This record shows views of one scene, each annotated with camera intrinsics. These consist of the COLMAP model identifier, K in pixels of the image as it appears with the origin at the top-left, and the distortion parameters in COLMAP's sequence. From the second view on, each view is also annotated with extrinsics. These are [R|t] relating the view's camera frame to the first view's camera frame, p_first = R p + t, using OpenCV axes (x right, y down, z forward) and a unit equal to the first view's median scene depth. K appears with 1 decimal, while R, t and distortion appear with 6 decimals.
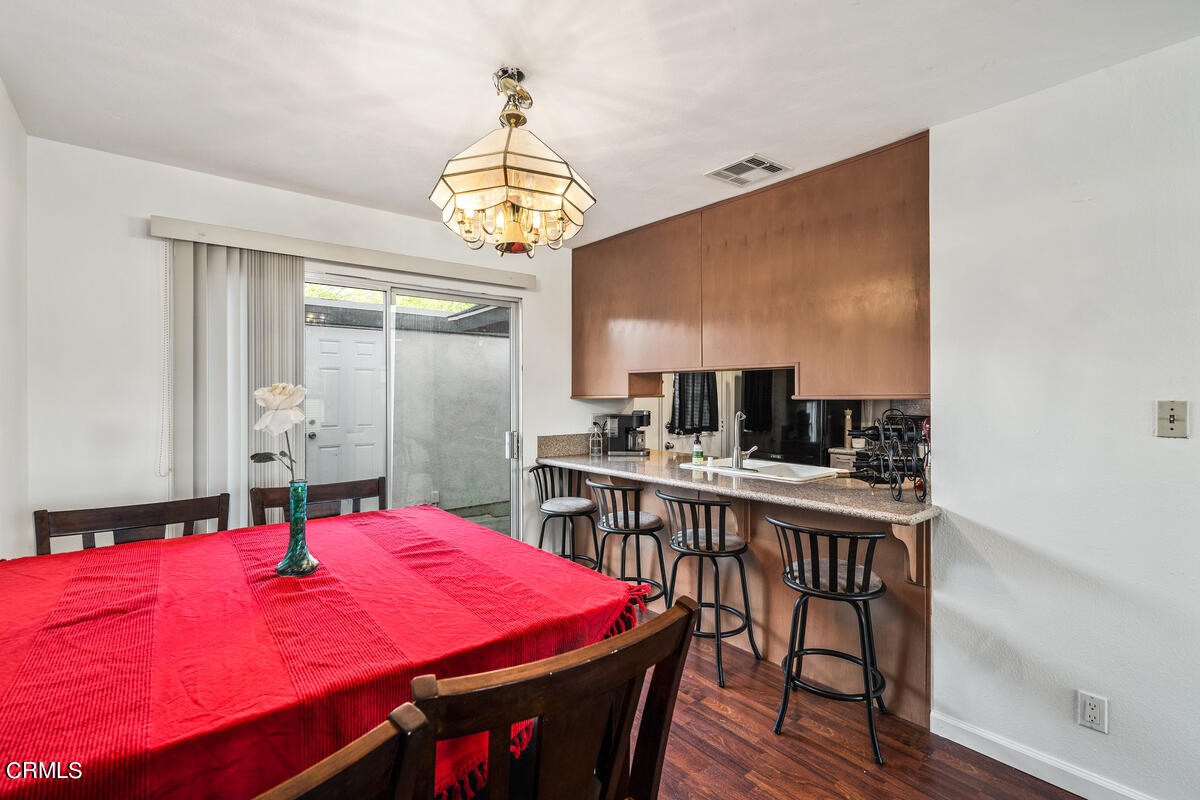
lens RADIAL K [[543.7, 0, 592.6], [0, 543.7, 393.8], [0, 0, 1]] dist [-0.008720, 0.005235]
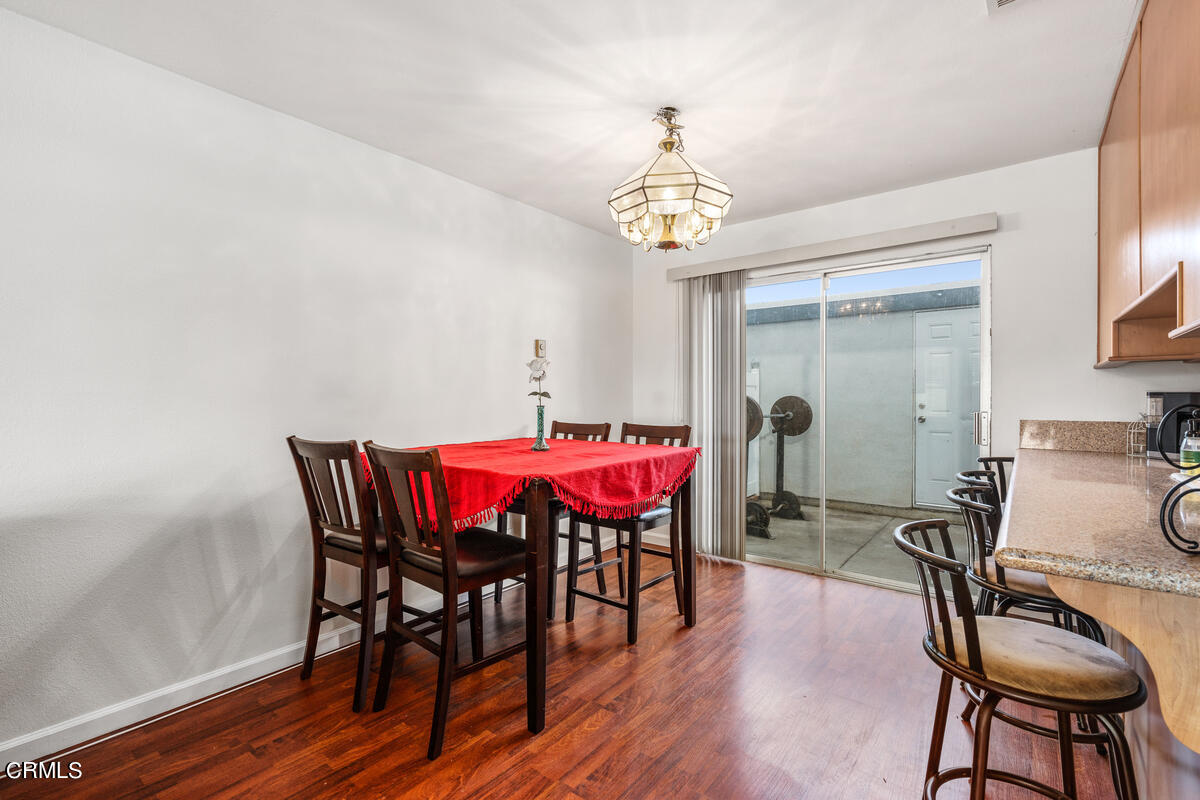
lens RADIAL K [[543.7, 0, 601.9], [0, 543.7, 401.4], [0, 0, 1]] dist [-0.008720, 0.005235]
pose [[0.216334, 0.009663, -0.976272, 0.685178], [0.005472, 0.999923, 0.011110, 0.054955], [0.976304, -0.007746, 0.216264, 0.354615]]
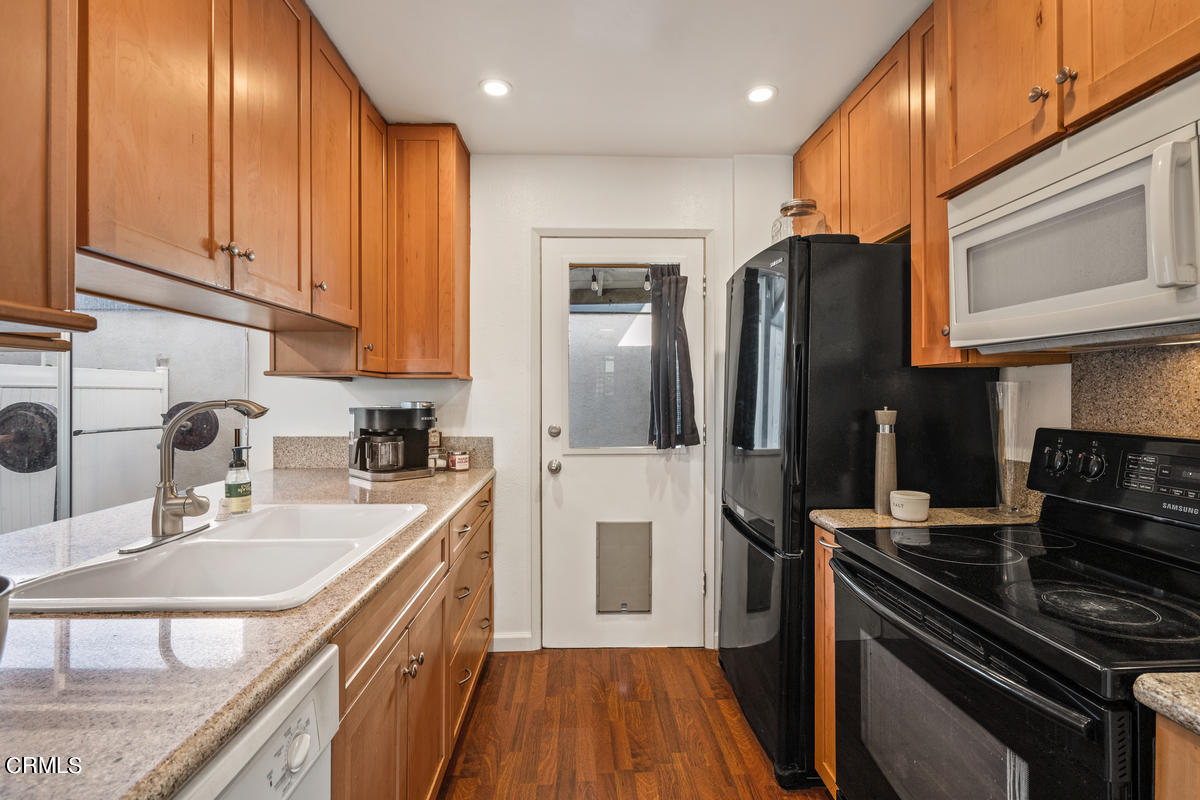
lens RADIAL K [[543.7, 0, 598.5], [0, 543.7, 394.5], [0, 0, 1]] dist [-0.008720, 0.005235]
pose [[0.798647, 0.003835, -0.601788, 0.840707], [-0.001870, 0.999991, 0.003890, 0.030767], [0.601797, -0.001981, 0.798646, 0.945435]]
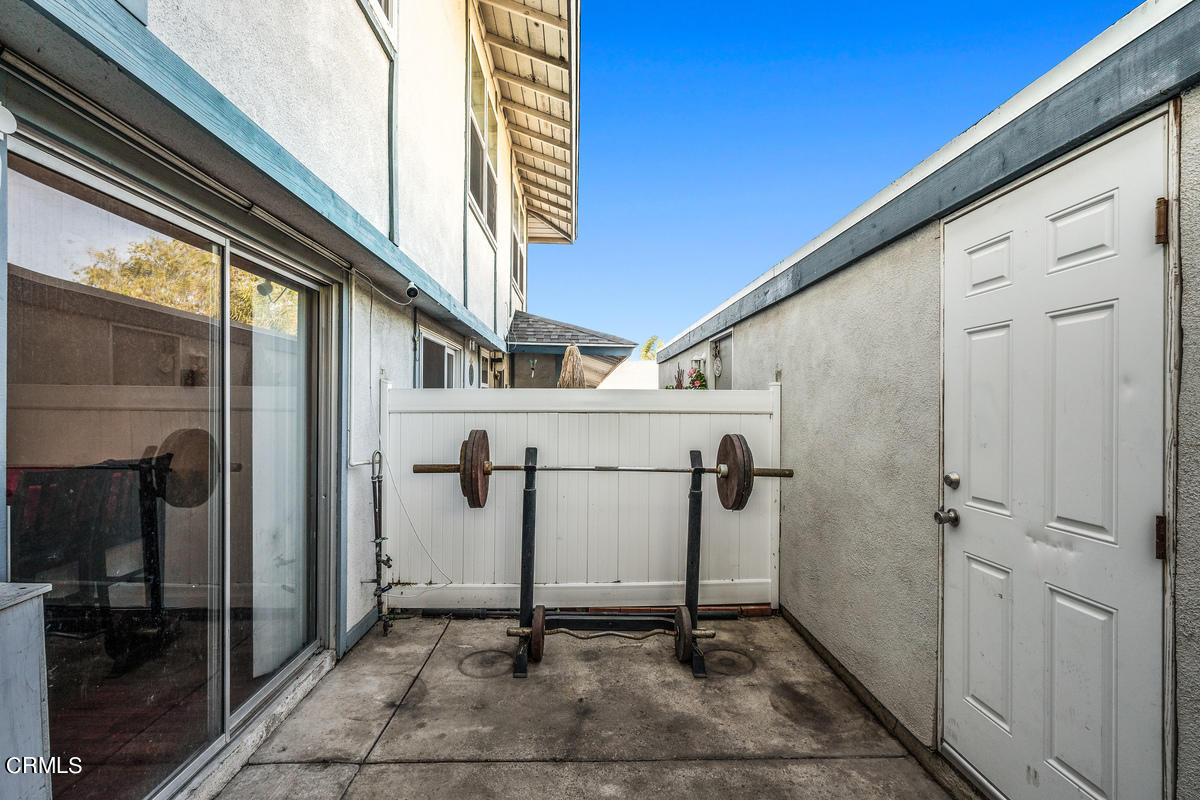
lens RADIAL K [[543.7, 0, 598.5], [0, 543.7, 407.6], [0, 0, 1]] dist [-0.008720, 0.005235]
pose [[-0.601371, -0.002698, -0.798965, -0.149504], [-0.007189, 0.999972, 0.002034, 0.005768], [0.798938, 0.006967, -0.601373, 1.979232]]
